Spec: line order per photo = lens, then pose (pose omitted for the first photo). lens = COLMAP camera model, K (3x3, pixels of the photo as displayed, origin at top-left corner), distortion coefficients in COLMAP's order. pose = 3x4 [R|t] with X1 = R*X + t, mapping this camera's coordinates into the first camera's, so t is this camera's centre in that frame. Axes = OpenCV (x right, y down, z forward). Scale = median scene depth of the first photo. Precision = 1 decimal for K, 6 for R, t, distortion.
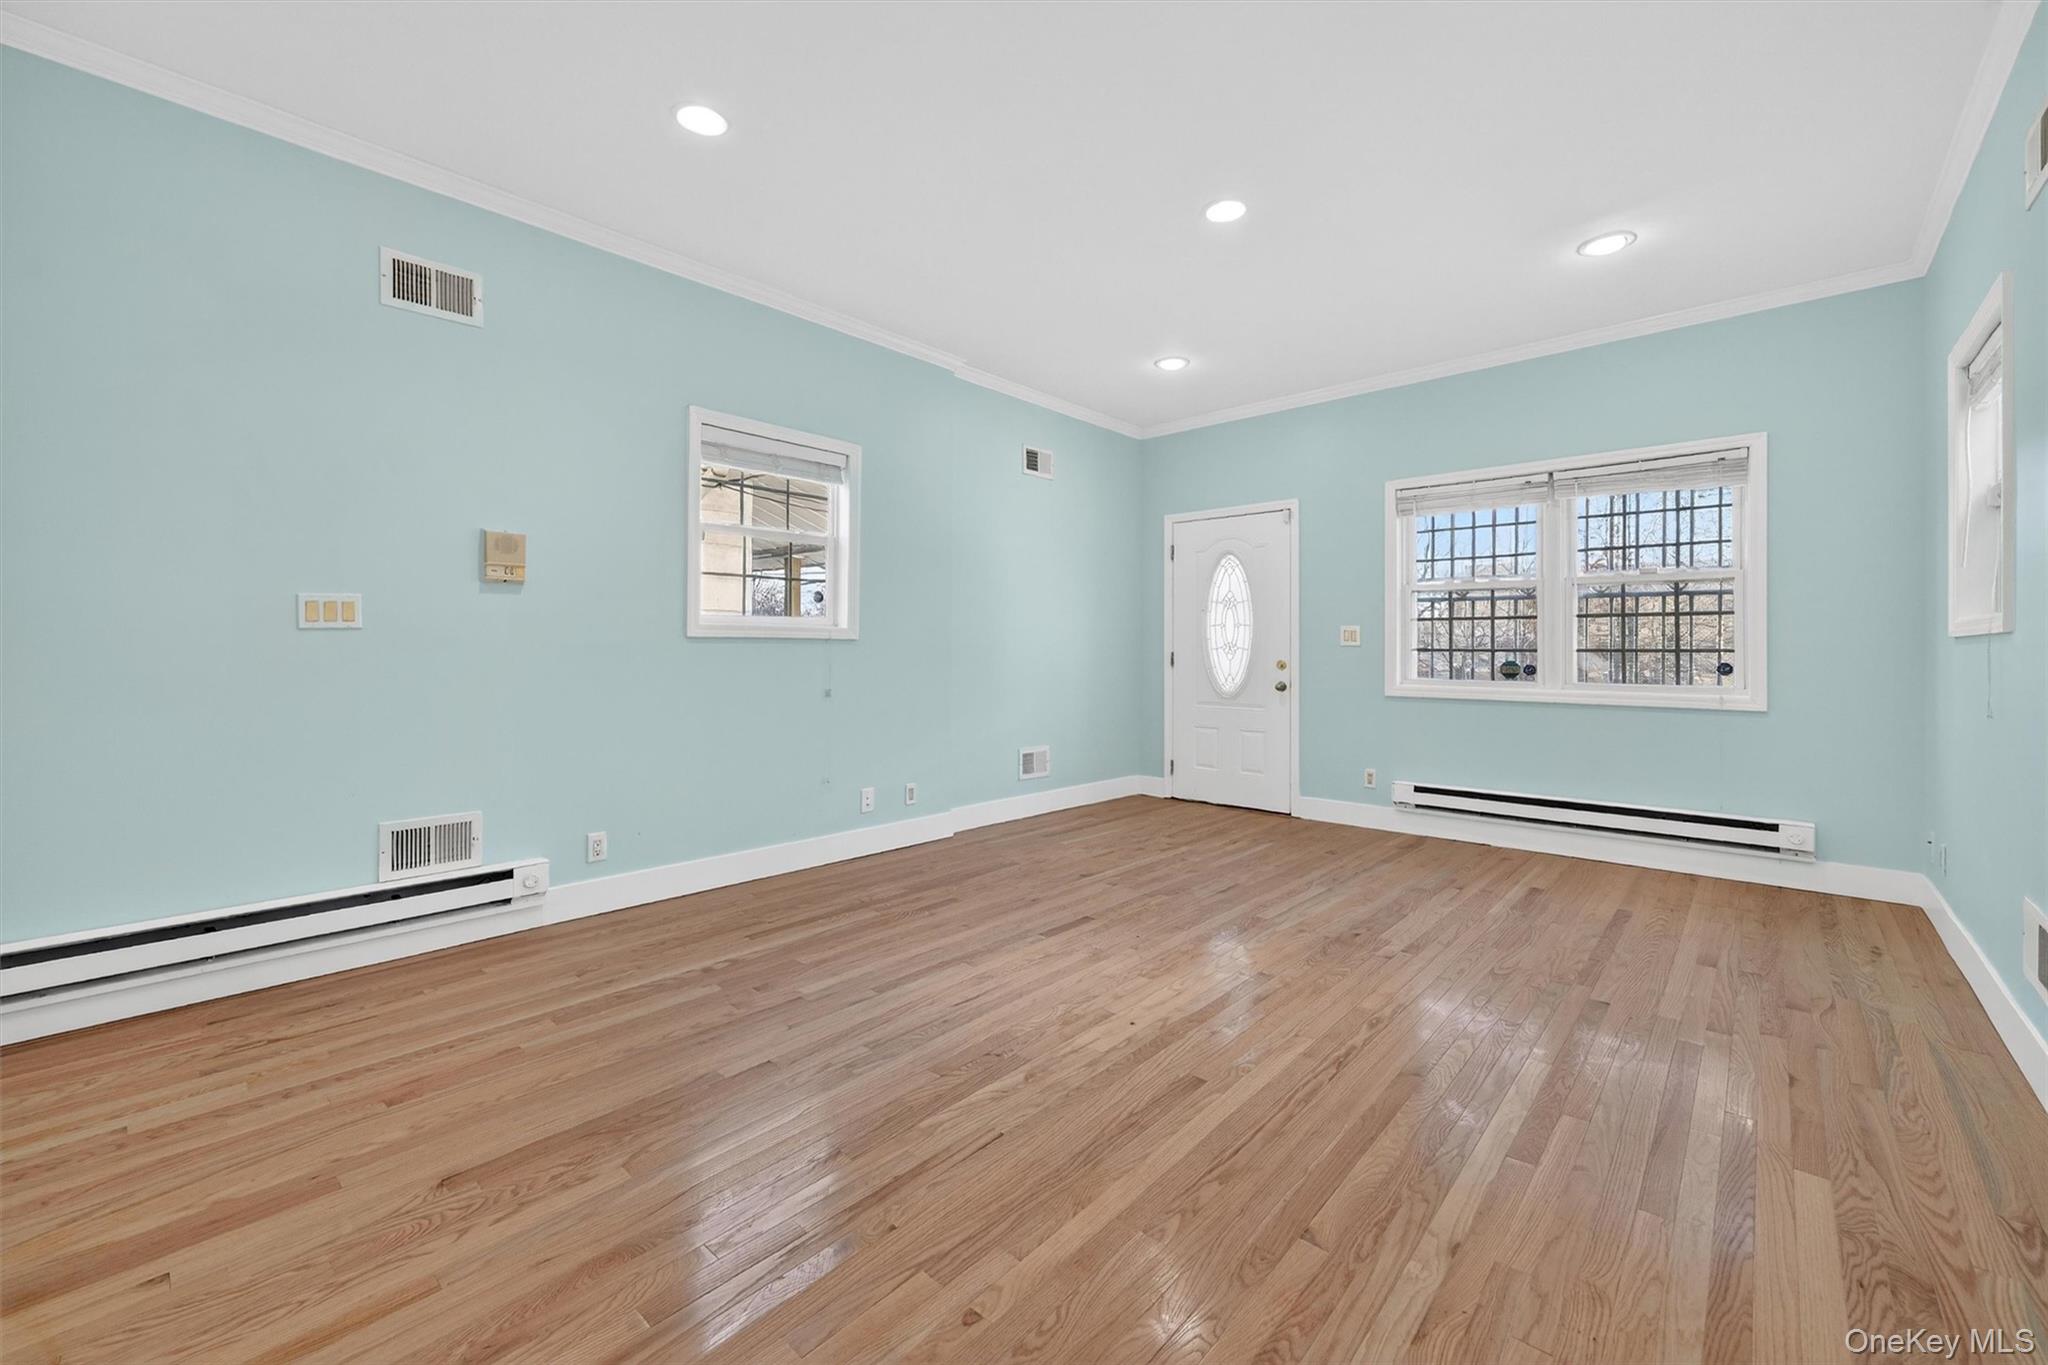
lens RADIAL K [[817.8, 0, 1021.7], [0, 817.8, 655.0], [0, 0, 1]] dist [0.000232, -0.000572]
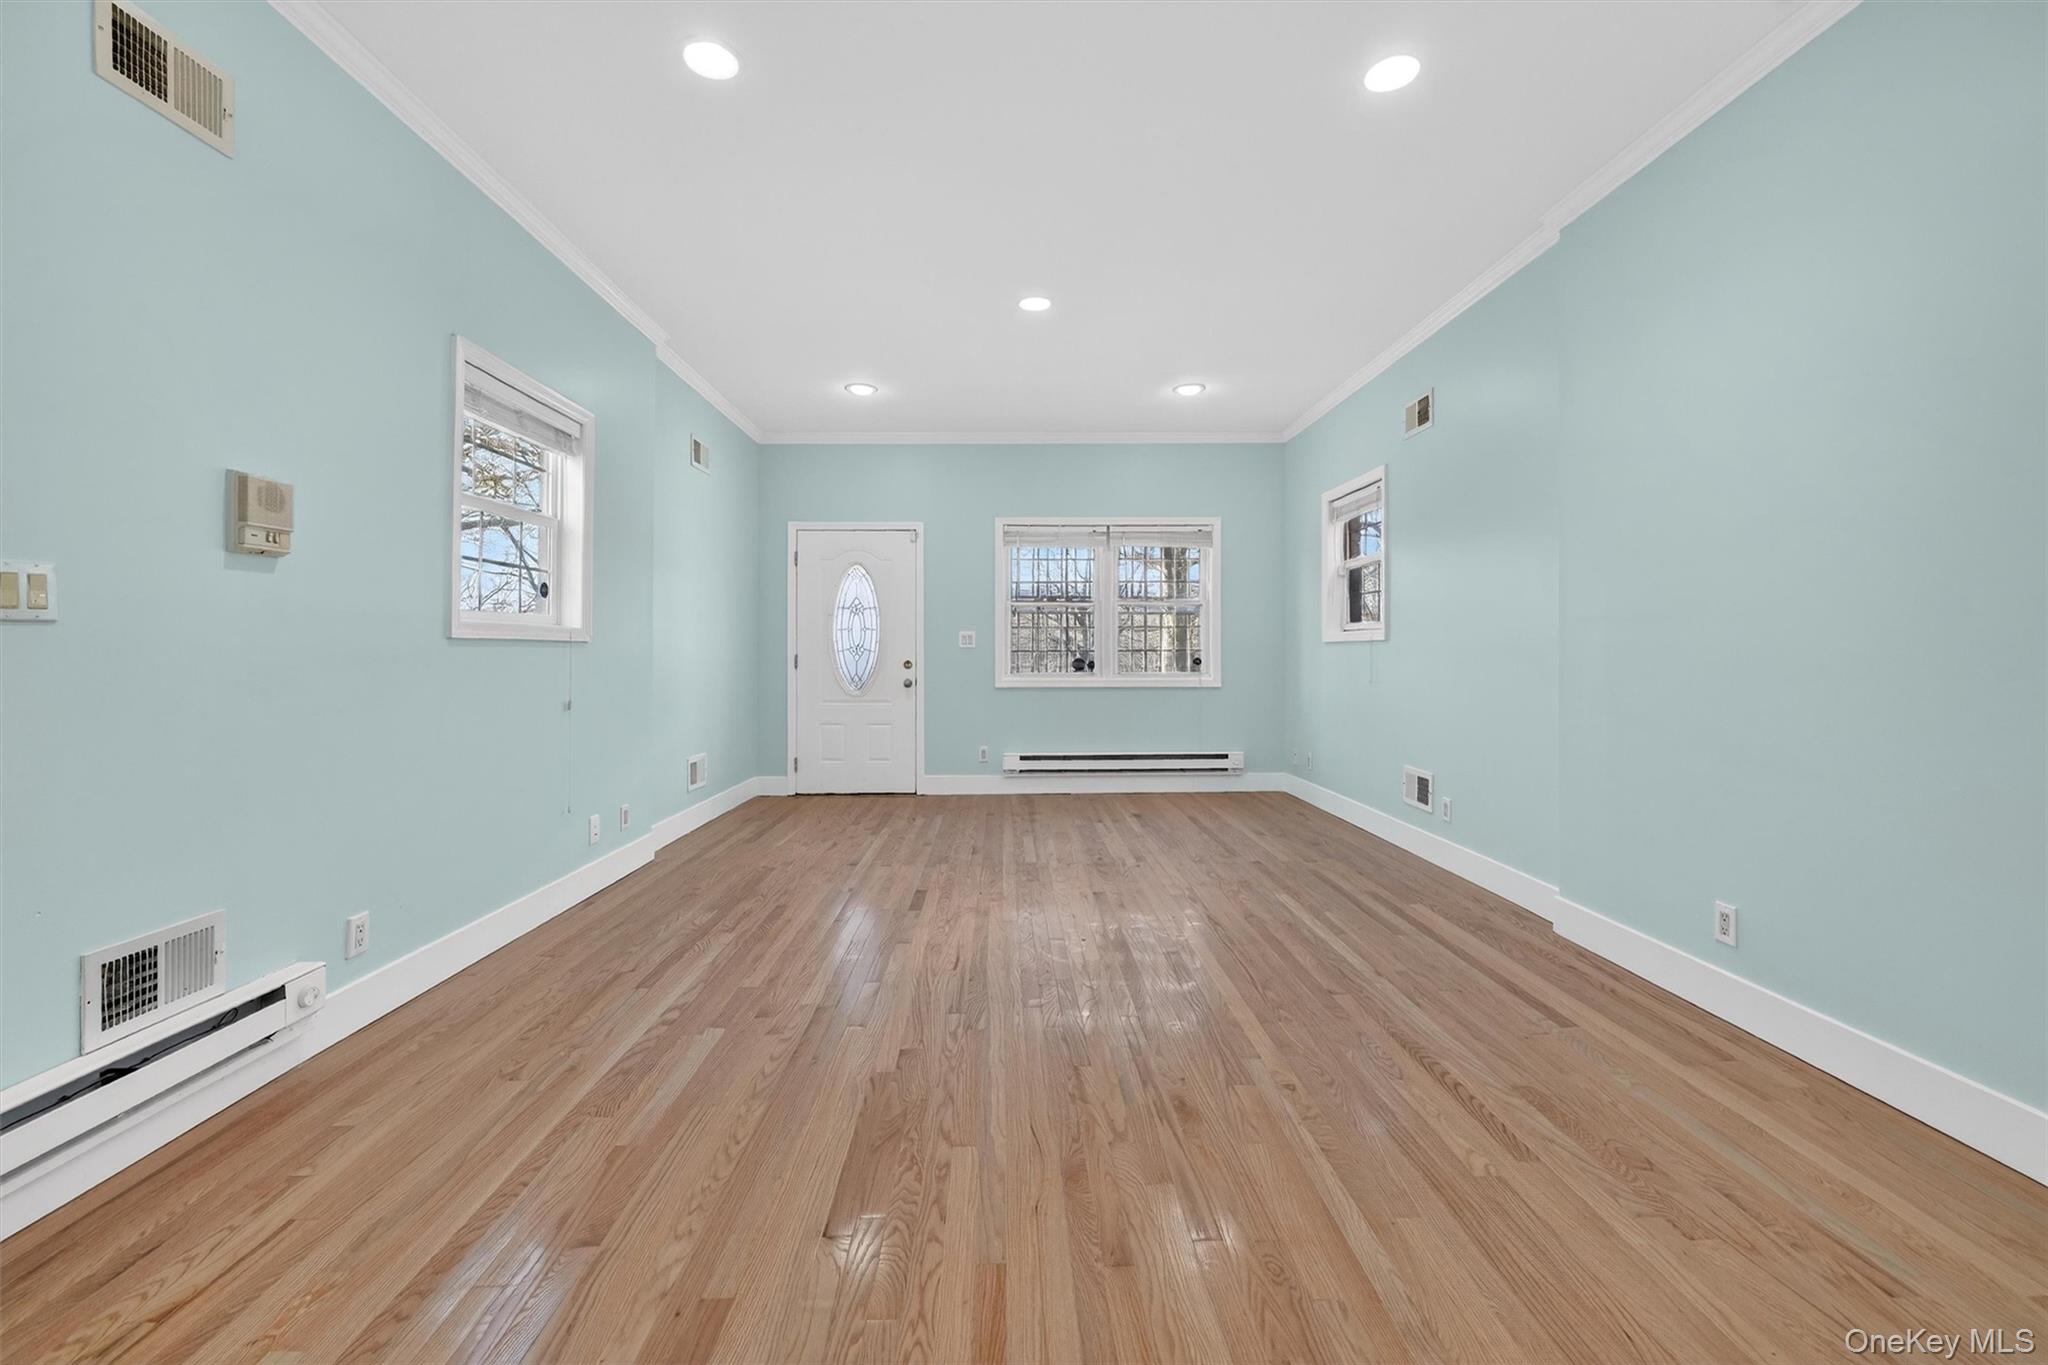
lens RADIAL K [[817.8, 0, 1017.1], [0, 817.8, 654.3], [0, 0, 1]] dist [0.000232, -0.000572]
pose [[0.726256, -0.007577, 0.687383, -0.607656], [0.009999, 0.999950, 0.000458, -0.002053], [-0.687352, 0.006541, 0.726295, 0.096442]]
